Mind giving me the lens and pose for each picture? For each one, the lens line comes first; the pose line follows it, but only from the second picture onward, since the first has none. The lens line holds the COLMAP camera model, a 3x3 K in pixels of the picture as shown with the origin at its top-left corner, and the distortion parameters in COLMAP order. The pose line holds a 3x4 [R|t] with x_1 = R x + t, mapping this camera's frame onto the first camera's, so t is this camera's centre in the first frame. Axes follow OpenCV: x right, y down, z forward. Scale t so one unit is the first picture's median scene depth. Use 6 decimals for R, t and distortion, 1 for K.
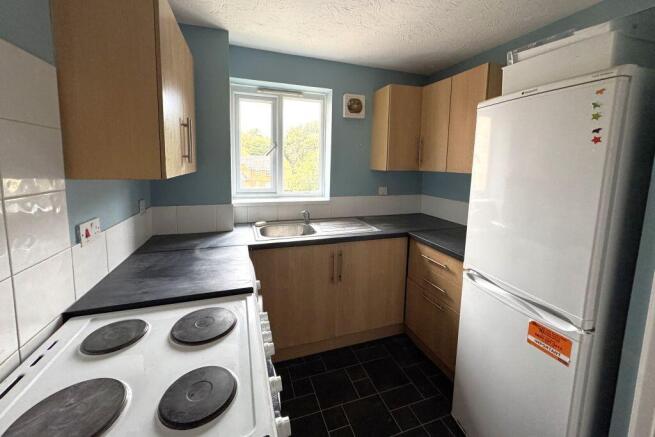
lens RADIAL K [[259.2, 0, 328.7], [0, 259.2, 191.3], [0, 0, 1]] dist [0.000759, 0.000468]
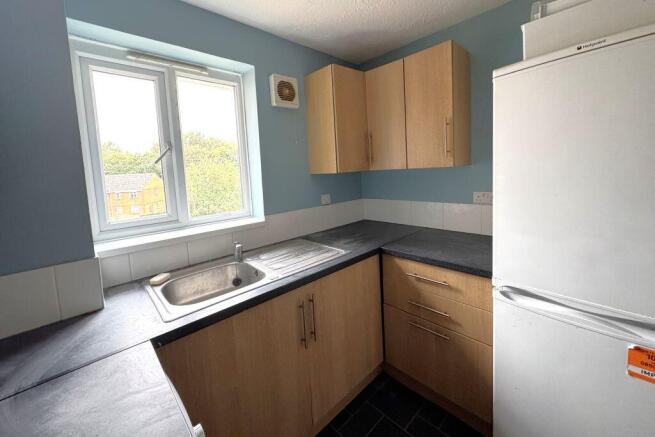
lens RADIAL K [[259.2, 0, 326.4], [0, 259.2, 192.0], [0, 0, 1]] dist [0.000759, 0.000468]
pose [[0.911114, -0.100048, 0.399827, -0.141582], [0.114767, 0.993308, -0.012976, -0.017581], [-0.395853, 0.057710, 0.916499, 0.320993]]
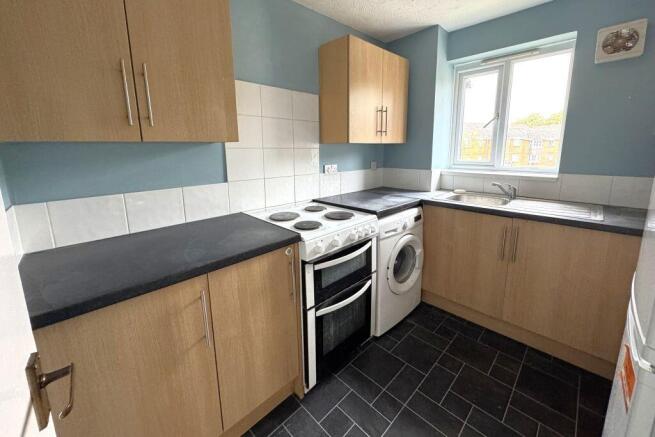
lens RADIAL K [[259.2, 0, 332.9], [0, 259.2, 191.0], [0, 0, 1]] dist [0.000759, 0.000468]
pose [[0.440925, 0.124559, -0.888859, 0.486621], [-0.074379, 0.991988, 0.102114, 0.053221], [0.894457, 0.021087, 0.446657, 0.035629]]
